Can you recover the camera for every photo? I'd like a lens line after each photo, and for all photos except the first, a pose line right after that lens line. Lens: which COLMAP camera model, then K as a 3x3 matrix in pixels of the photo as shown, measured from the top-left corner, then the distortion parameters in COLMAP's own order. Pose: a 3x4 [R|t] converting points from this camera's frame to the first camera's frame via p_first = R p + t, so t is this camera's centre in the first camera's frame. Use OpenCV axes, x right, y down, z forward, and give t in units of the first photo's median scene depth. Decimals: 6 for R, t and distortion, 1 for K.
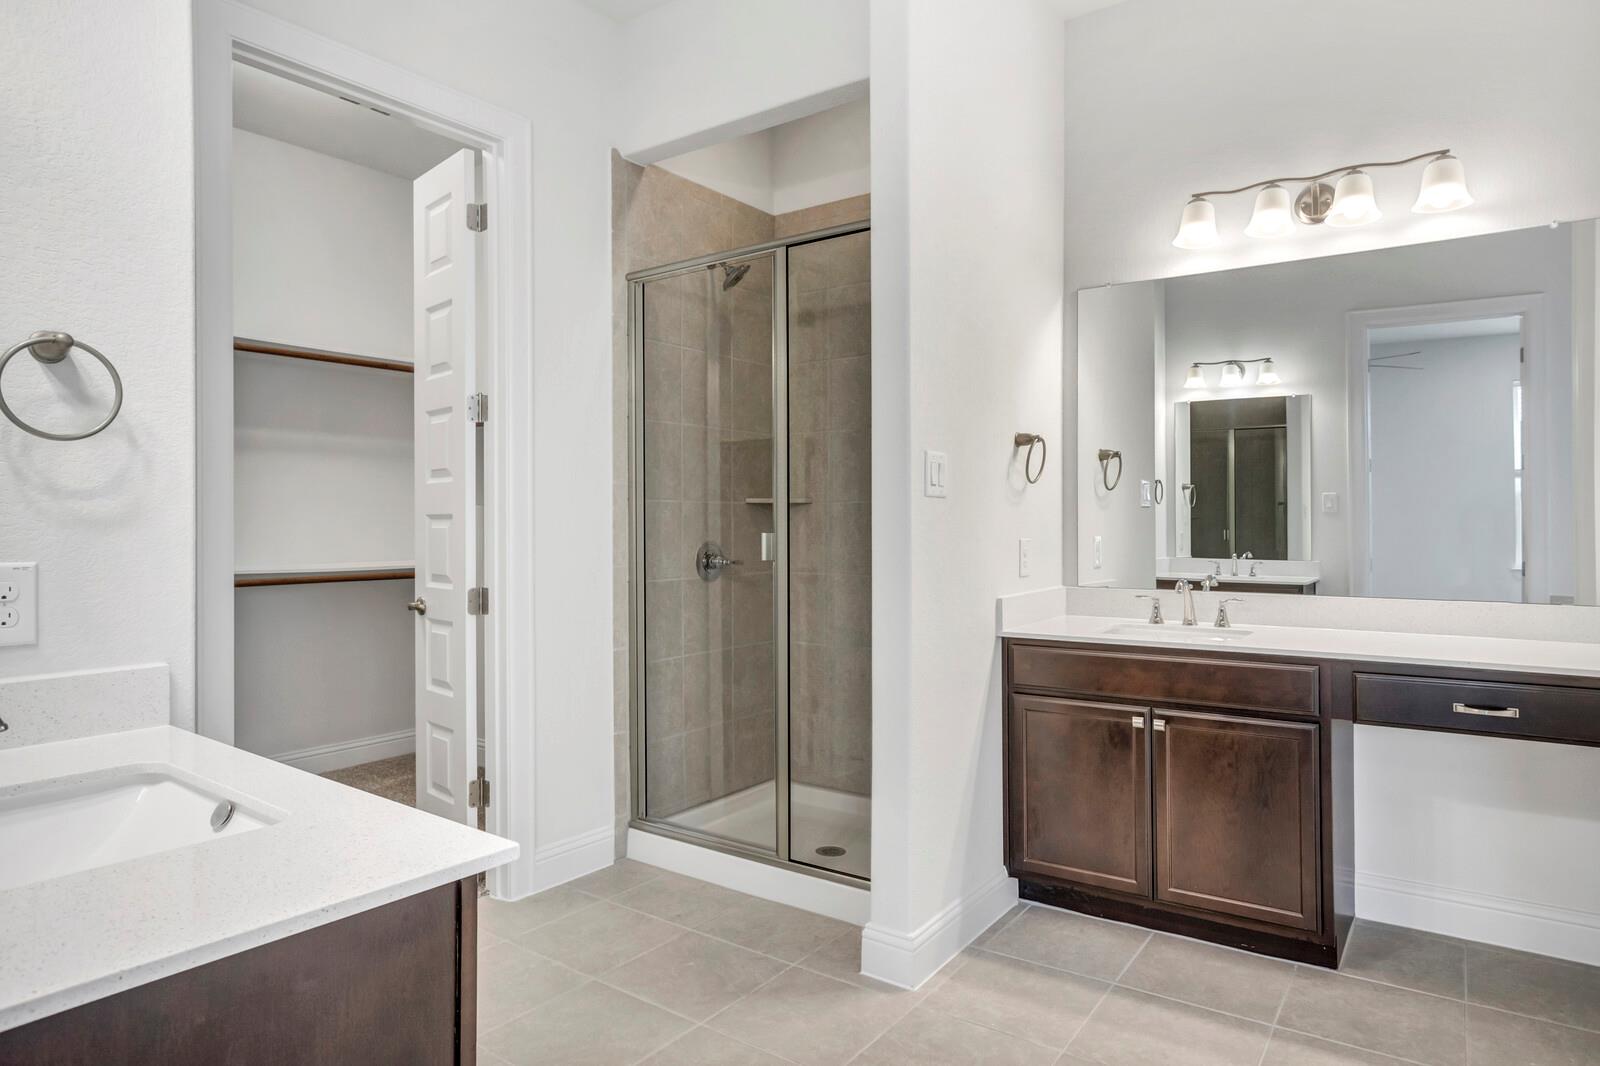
lens RADIAL K [[919.1, 0, 807.8], [0, 919.1, 538.1], [0, 0, 1]] dist [-0.018129, 0.000156]
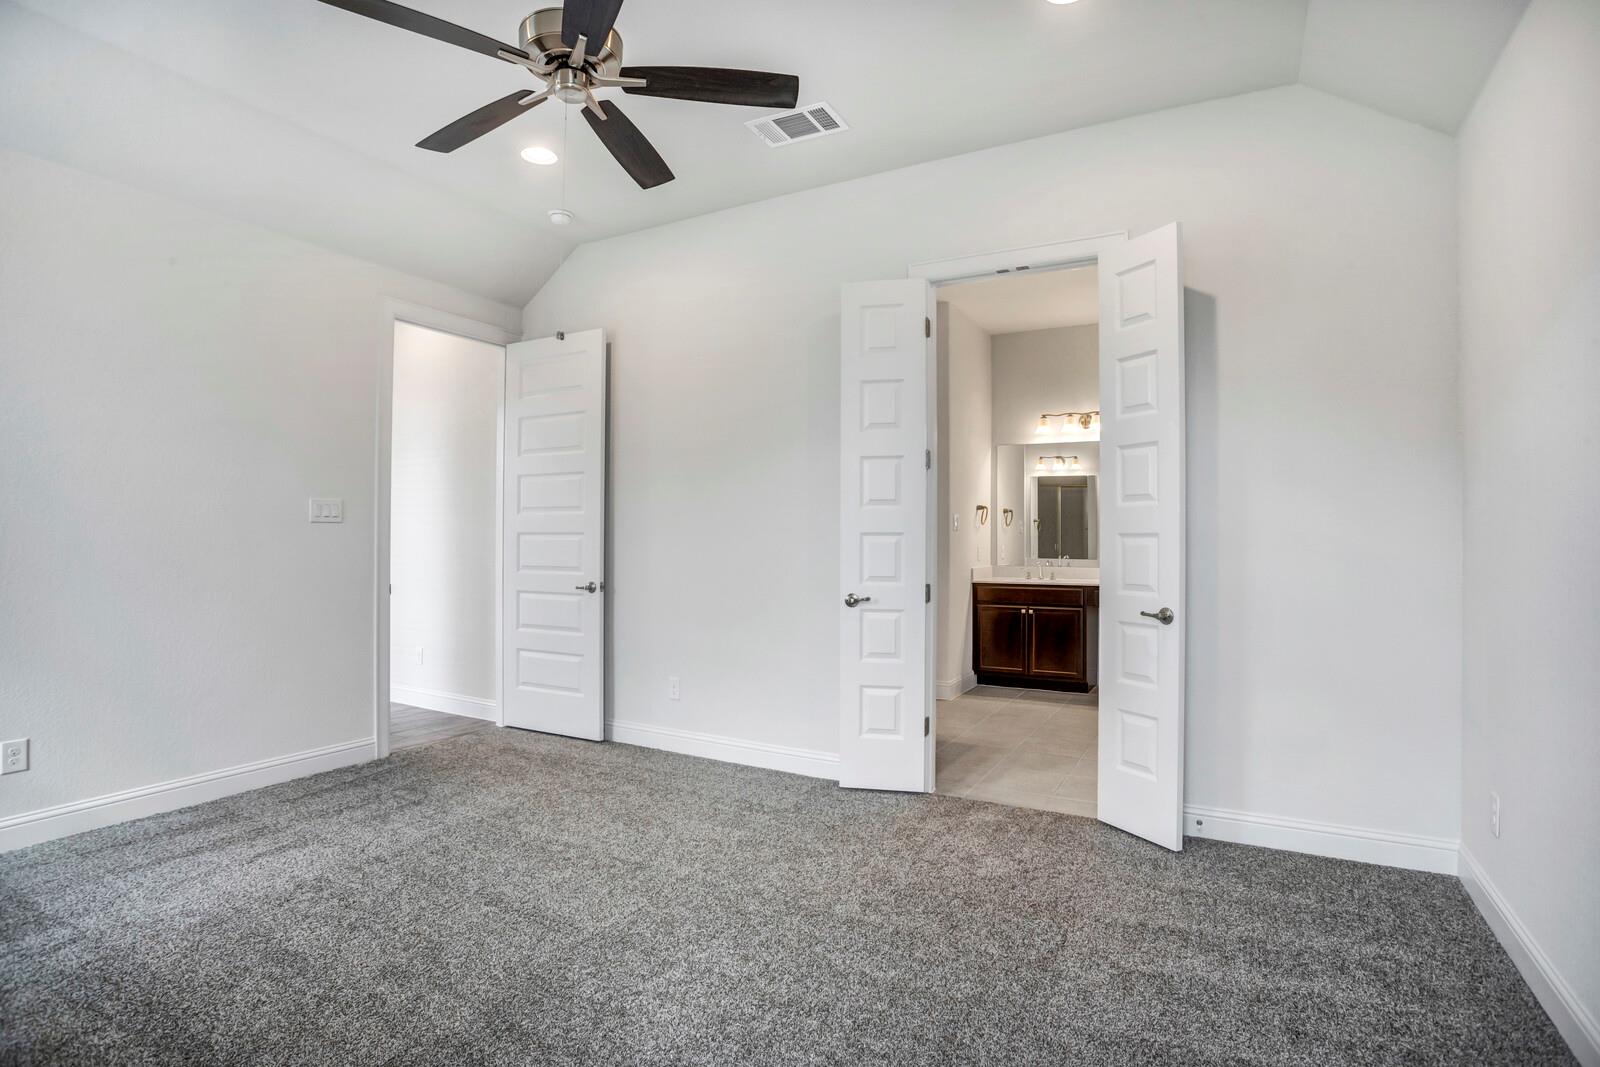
lens RADIAL K [[823.1, 0, 793.2], [0, 823.1, 534.1], [0, 0, 1]] dist [-0.031014, 0.004993]
pose [[0.993462, 0.009486, 0.113771, -0.552811], [-0.007123, 0.999751, -0.021156, 0.022267], [-0.113943, 0.020207, 0.993282, -1.249144]]
